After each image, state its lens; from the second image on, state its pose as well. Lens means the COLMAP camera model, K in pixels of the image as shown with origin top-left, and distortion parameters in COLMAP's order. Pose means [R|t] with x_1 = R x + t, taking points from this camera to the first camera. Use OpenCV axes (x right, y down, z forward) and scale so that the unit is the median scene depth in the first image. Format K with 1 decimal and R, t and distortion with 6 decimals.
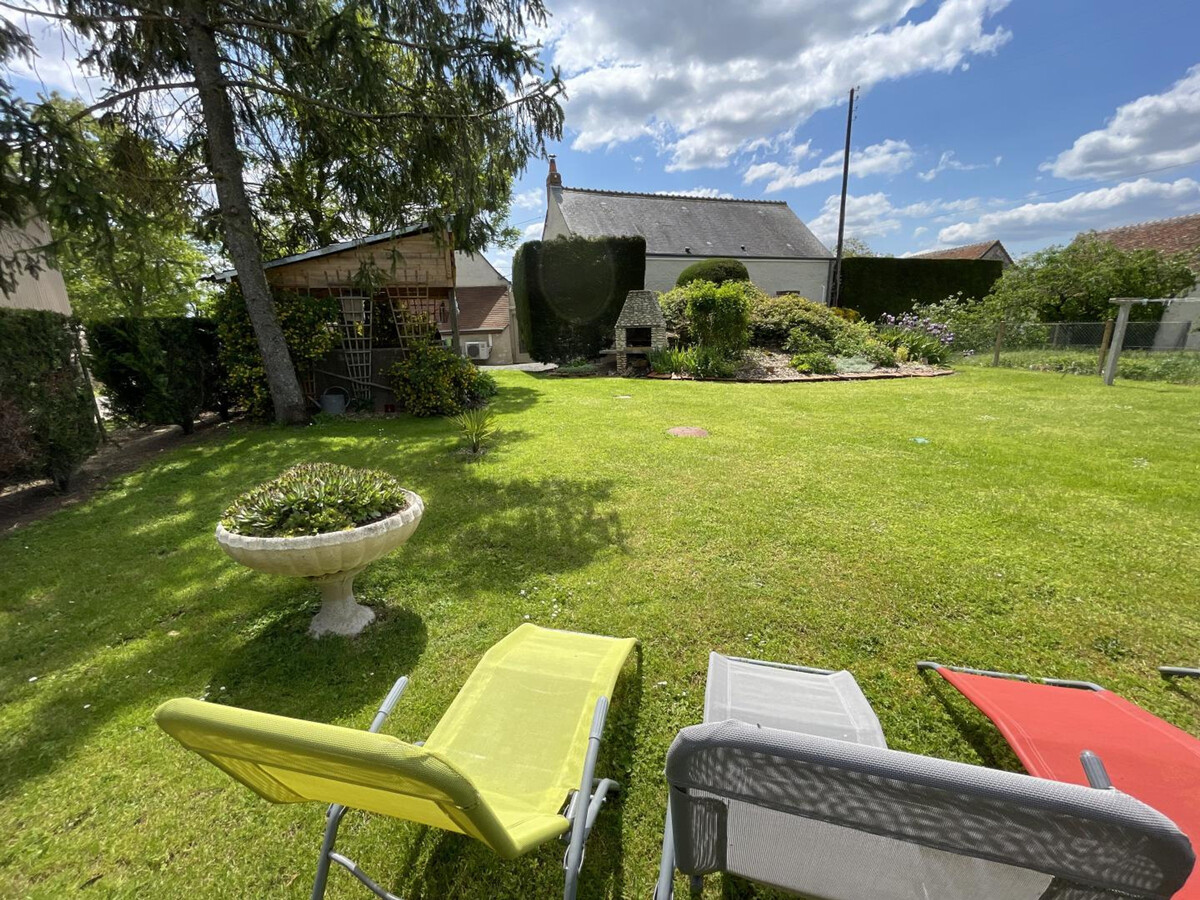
lens RADIAL K [[489.2, 0, 600.0], [0, 489.2, 450.0], [0, 0, 1]] dist [-0.002156, -0.000081]
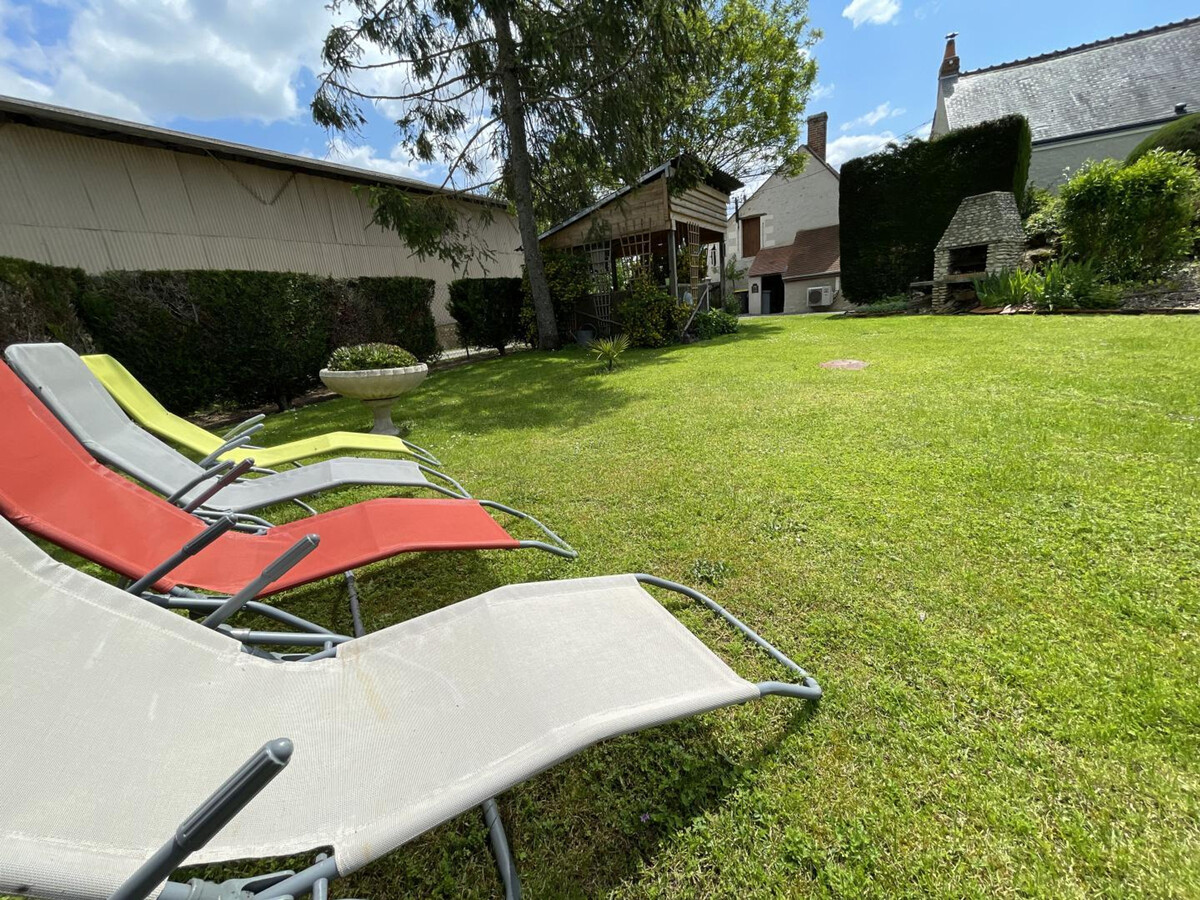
lens RADIAL K [[489.2, 0, 600.0], [0, 489.2, 450.0], [0, 0, 1]] dist [-0.002156, -0.000081]
pose [[0.701851, 0.155593, -0.695123, 0.250165], [-0.097495, 0.987652, 0.122633, 0.022839], [0.705621, -0.018299, 0.708354, 0.056708]]
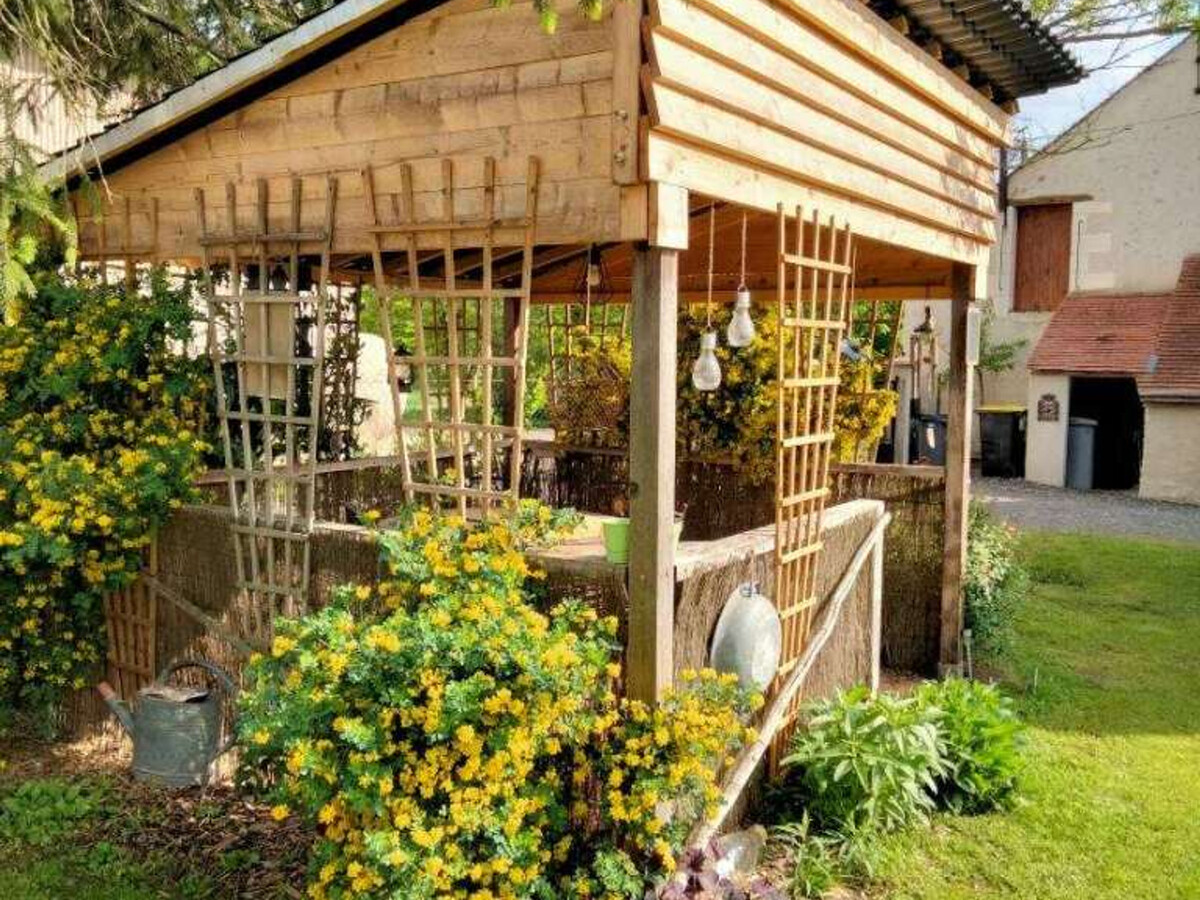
lens RADIAL K [[1107.1, 0, 606.8], [0, 1107.1, 432.3], [0, 0, 1]] dist [0.091032, -0.125061]
pose [[0.661787, 0.091160, -0.744129, -0.008594], [-0.216955, 0.973395, -0.073702, -0.136309], [0.717613, 0.210217, 0.663958, 0.432773]]
